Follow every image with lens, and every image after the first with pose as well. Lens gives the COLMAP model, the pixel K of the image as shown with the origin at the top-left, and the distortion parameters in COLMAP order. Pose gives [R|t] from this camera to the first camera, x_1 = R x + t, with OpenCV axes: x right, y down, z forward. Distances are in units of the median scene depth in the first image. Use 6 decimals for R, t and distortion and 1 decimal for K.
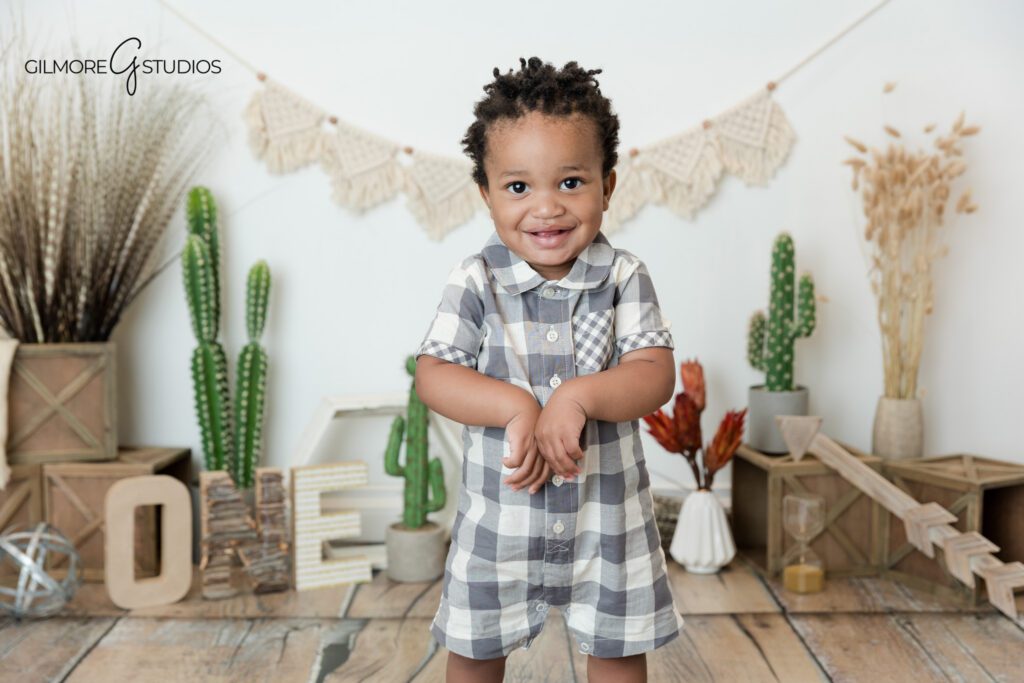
lens RADIAL K [[1339.5, 0, 507.8], [0, 1339.5, 350.9], [0, 0, 1]] dist [-0.004277, 0.000000]
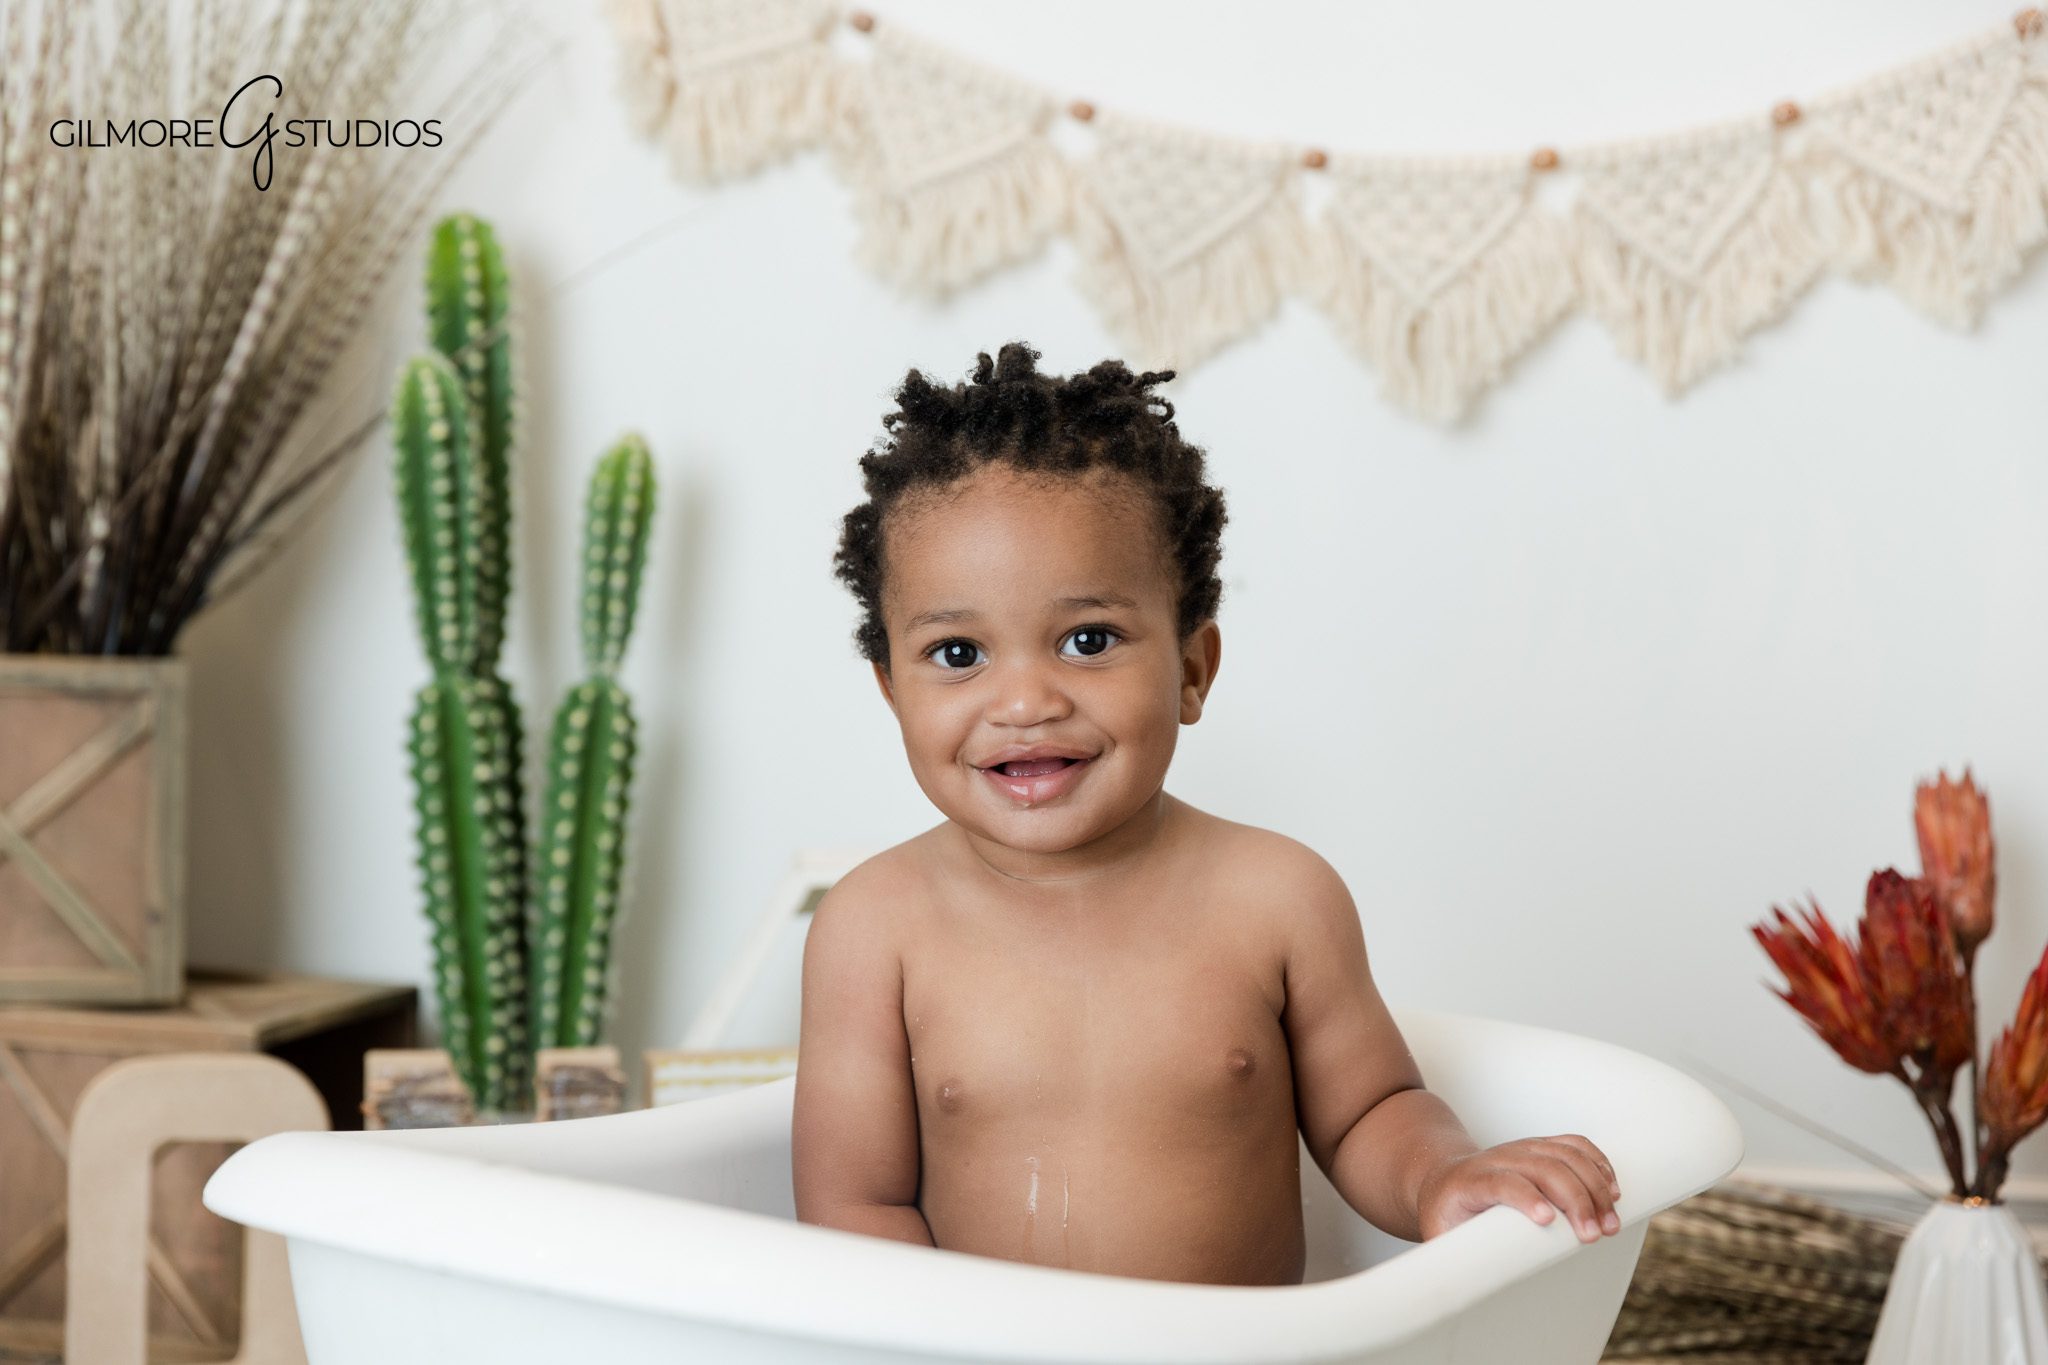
lens RADIAL K [[3294.9, 0, 1012.2], [0, 3294.9, 710.3], [0, 0, 1]] dist [-0.002691, 0.000000]
pose [[0.979522, 0.029970, -0.199093, 0.078485], [-0.036993, 0.998814, -0.031647, 0.024897], [0.197908, 0.038364, 0.979469, 0.220647]]
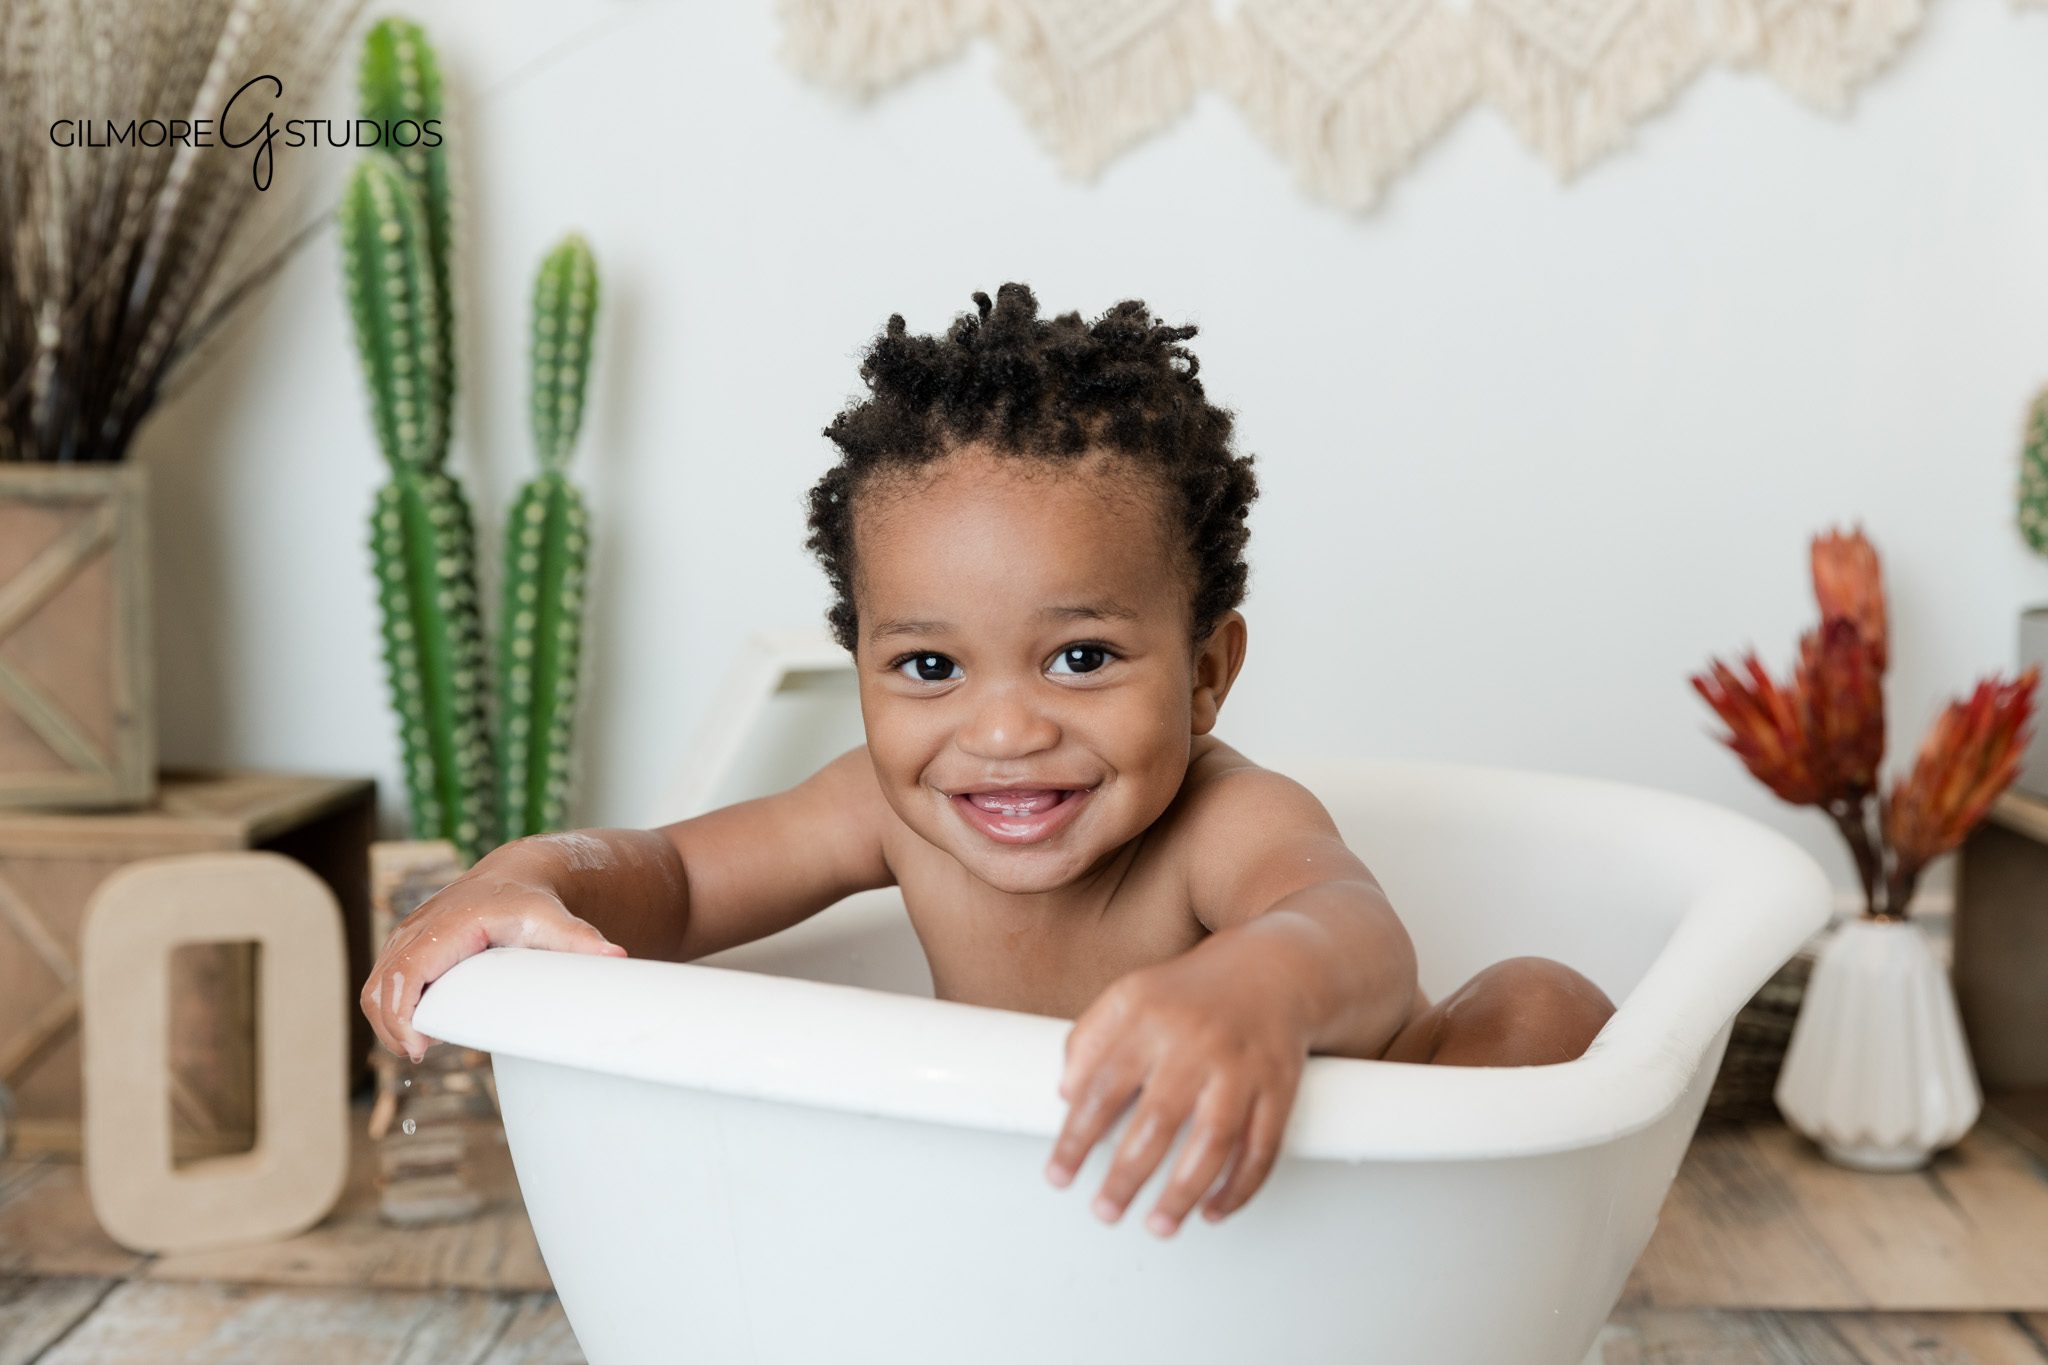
lens RADIAL K [[2840.3, 0, 1011.0], [0, 2840.3, 697.9], [0, 0, 1]] dist [-0.001779, 0.000000]
pose [[0.997190, 0.007985, -0.074492, -0.017347], [-0.005421, 0.999388, 0.034554, 0.026600], [0.074722, -0.034053, 0.996623, 0.287959]]
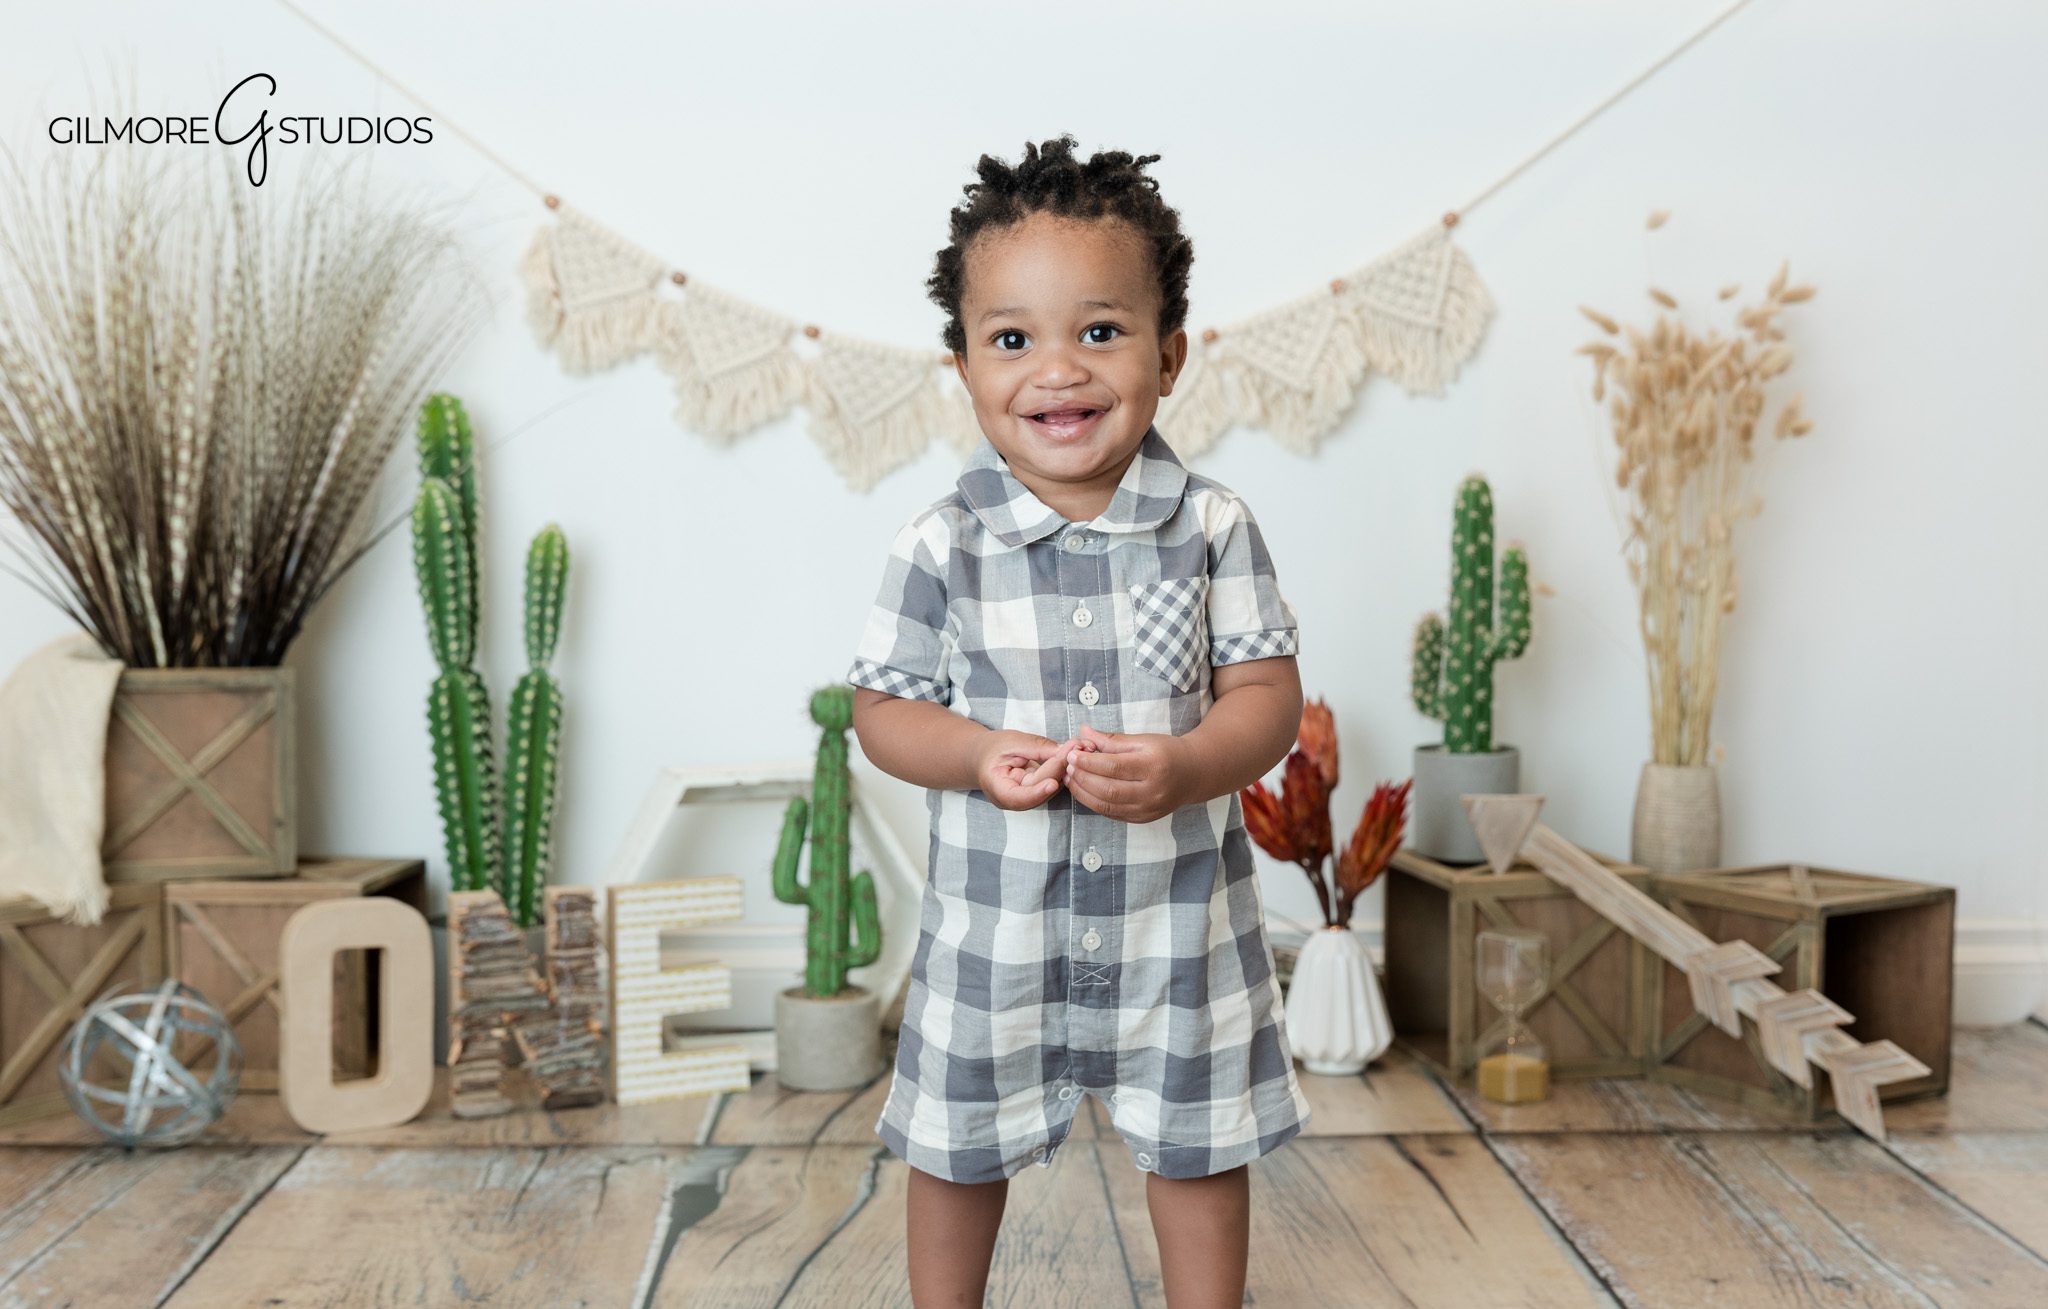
lens RADIAL K [[2501.3, 0, 1003.9], [0, 2501.3, 708.0], [0, 0, 1]] dist [0.001040, 0.000000]
pose [[0.999823, -0.001913, 0.018691, -0.013950], [0.002281, 0.999803, -0.019706, 0.031848], [-0.018650, 0.019745, 0.999631, -0.057316]]
